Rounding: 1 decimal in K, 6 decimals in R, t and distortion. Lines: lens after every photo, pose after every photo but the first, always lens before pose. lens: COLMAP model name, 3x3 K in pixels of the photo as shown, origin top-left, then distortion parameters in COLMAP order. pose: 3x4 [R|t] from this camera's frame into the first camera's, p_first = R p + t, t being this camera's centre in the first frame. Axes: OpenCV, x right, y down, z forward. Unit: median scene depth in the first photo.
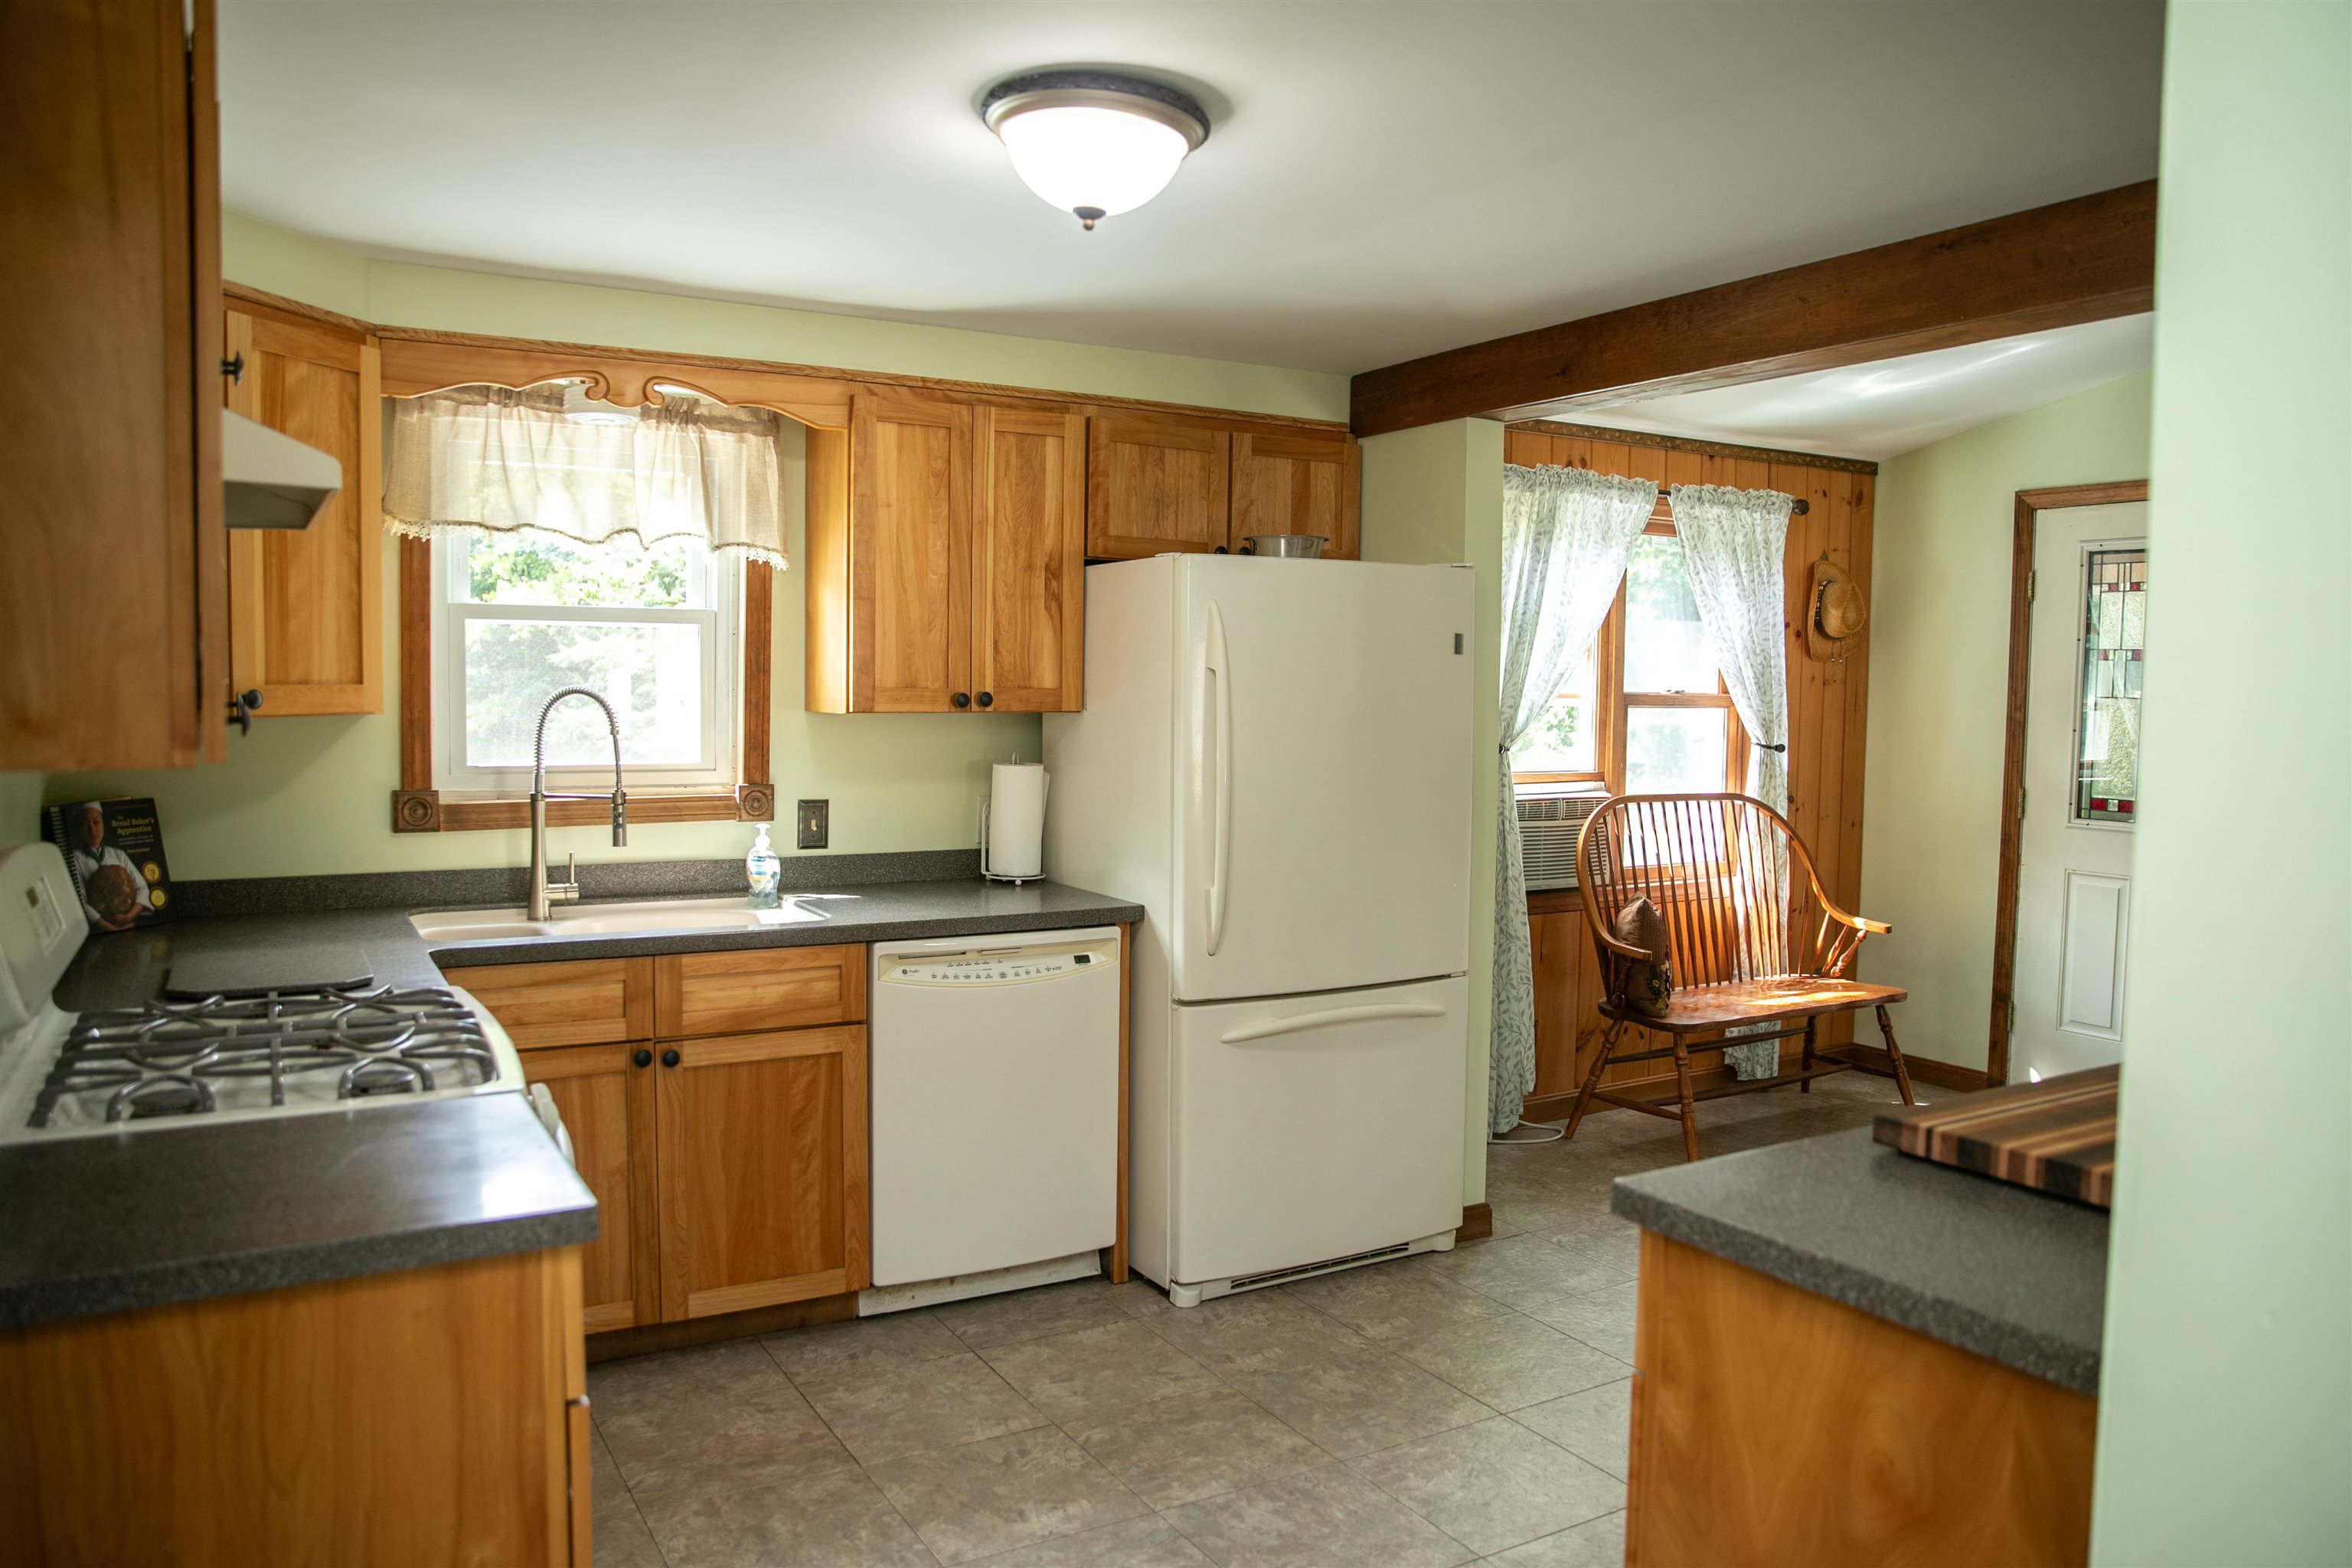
lens RADIAL K [[1620.0, 0, 1175.6], [0, 1620.0, 790.7], [0, 0, 1]] dist [-0.100644, 0.077310]
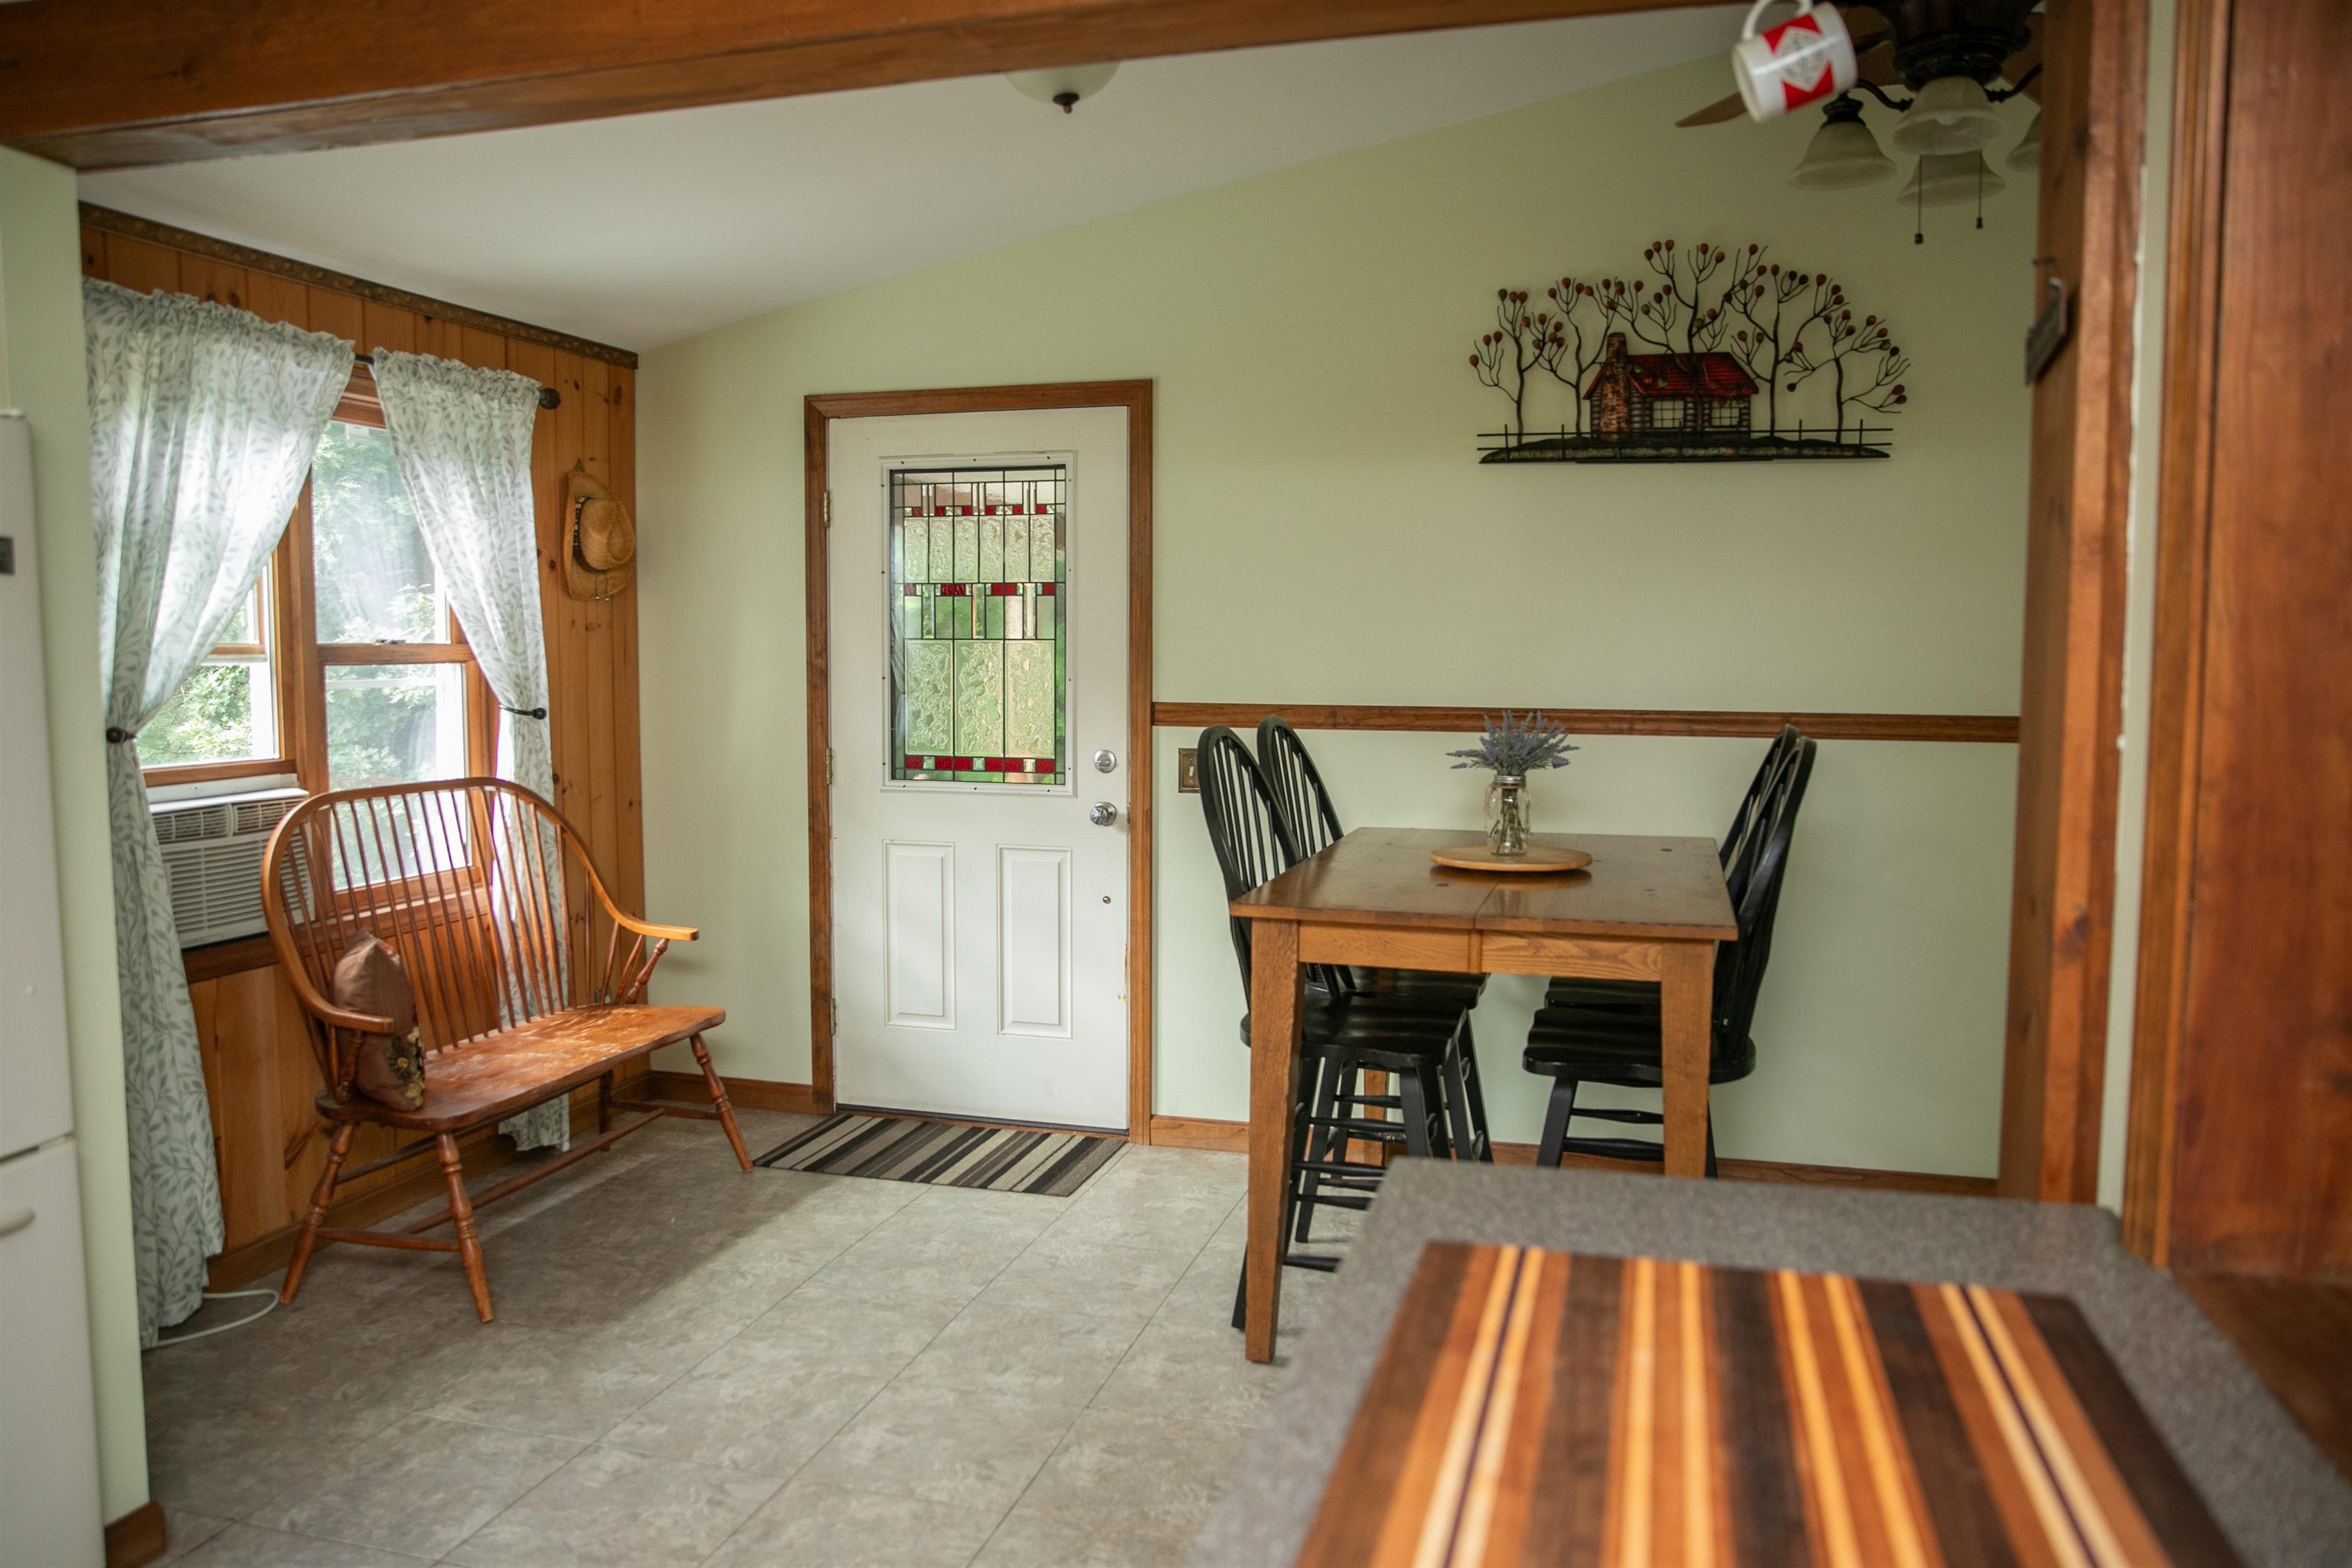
lens RADIAL K [[1620.0, 0, 1157.8], [0, 1620.0, 772.2], [0, 0, 1]] dist [-0.100644, 0.077310]
pose [[0.717955, -0.065637, 0.692988, 0.062395], [0.056054, 0.997763, 0.036431, -0.010526], [-0.693829, 0.012690, 0.720028, 0.259117]]
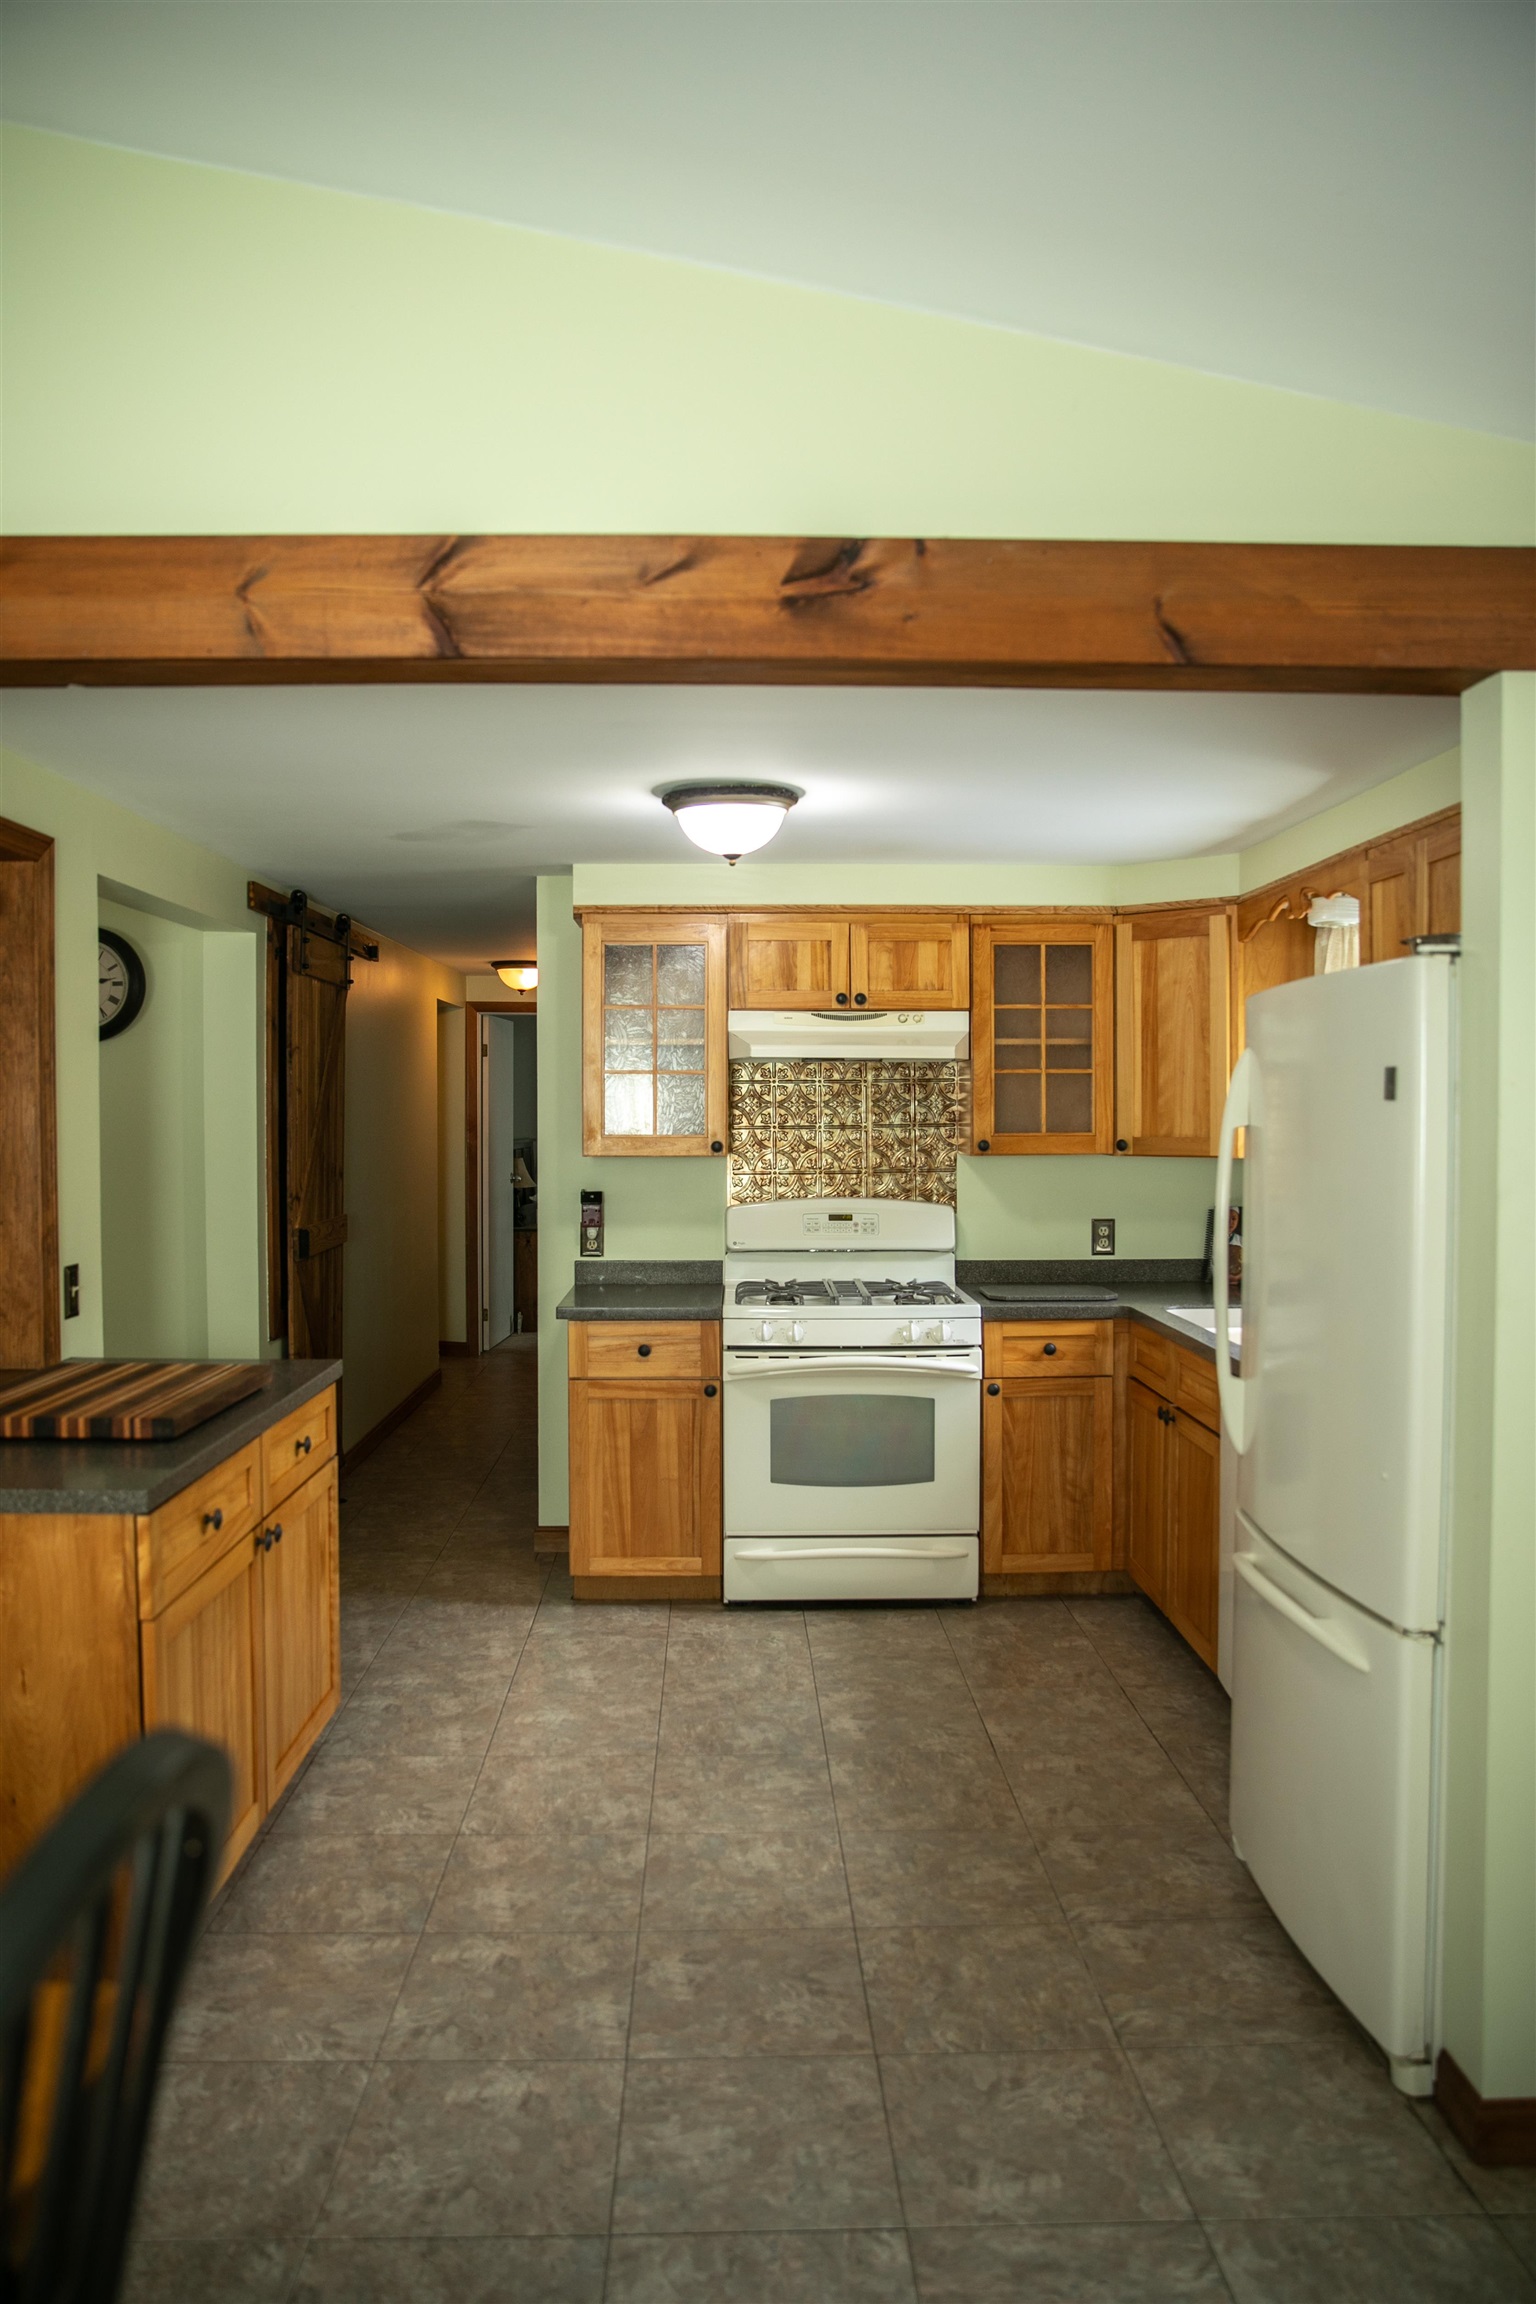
lens RADIAL K [[1586.9, 0, 772.8], [0, 1586.9, 1149.1], [0, 0, 1]] dist [-0.100644, 0.077310]
pose [[-0.475374, 0.012232, -0.879699, 0.758066], [-0.057704, 0.997317, 0.045050, -0.074341], [0.877889, 0.072178, -0.473393, 1.006539]]
